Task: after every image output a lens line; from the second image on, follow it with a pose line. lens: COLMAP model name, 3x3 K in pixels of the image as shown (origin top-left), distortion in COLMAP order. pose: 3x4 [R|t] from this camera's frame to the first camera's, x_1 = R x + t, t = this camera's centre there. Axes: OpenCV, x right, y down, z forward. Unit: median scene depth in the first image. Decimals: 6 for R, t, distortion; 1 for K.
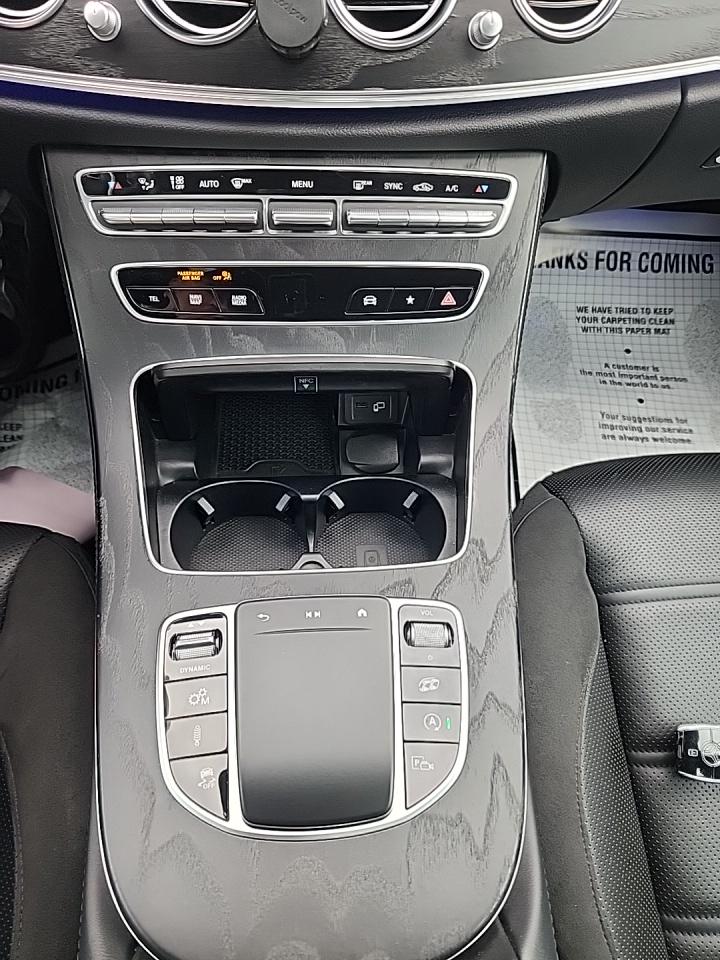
lens RADIAL K [[640.6, 0, 364.1], [0, 640.6, 483.0], [0, 0, 1]] dist [0.039843, -0.027541]
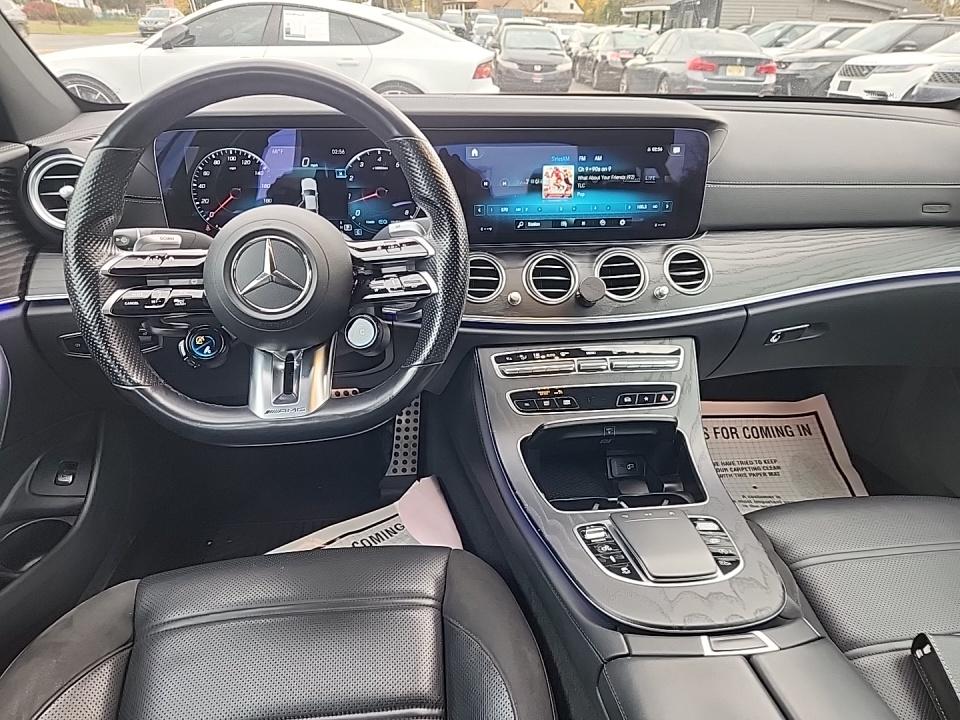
lens RADIAL K [[640.6, 0, 484.4], [0, 640.6, 365.5], [0, 0, 1]] dist [0.039843, -0.027541]
pose [[0.996892, -0.068198, 0.039447, -0.521469], [0.078638, 0.830753, -0.551059, 0.723859], [0.004811, 0.552448, 0.833533, -0.781222]]
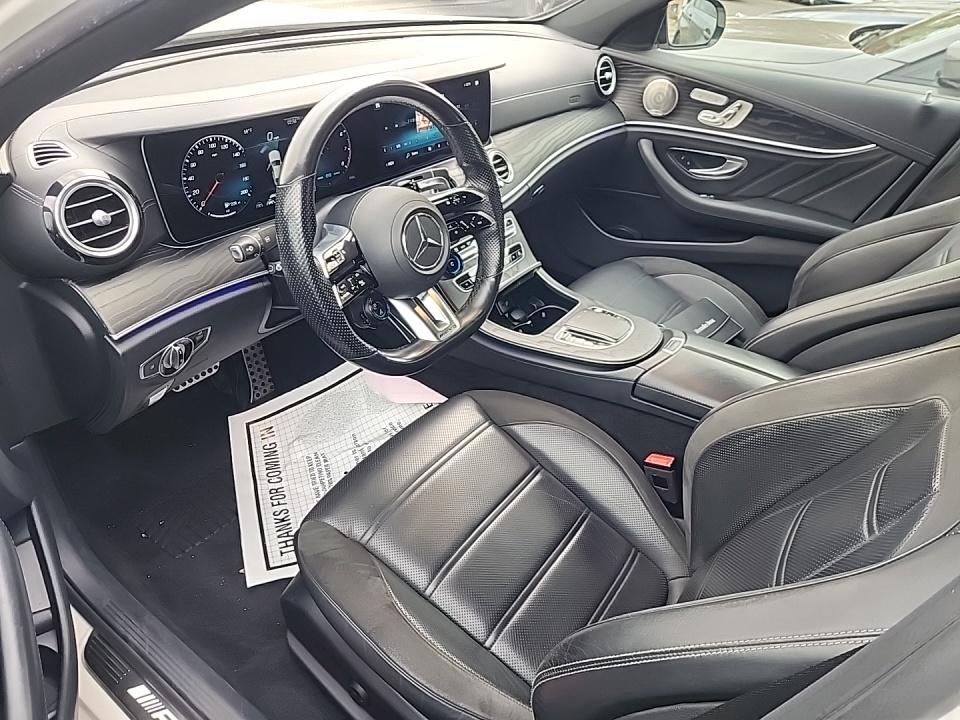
lens RADIAL K [[640.6, 0, 478.7], [0, 640.6, 357.8], [0, 0, 1]] dist [0.039843, -0.027541]
pose [[0.626528, -0.449946, 0.636404, -2.310551], [0.640273, 0.762729, -0.091077, 0.278881], [-0.444424, 0.464535, 0.765960, -1.138555]]
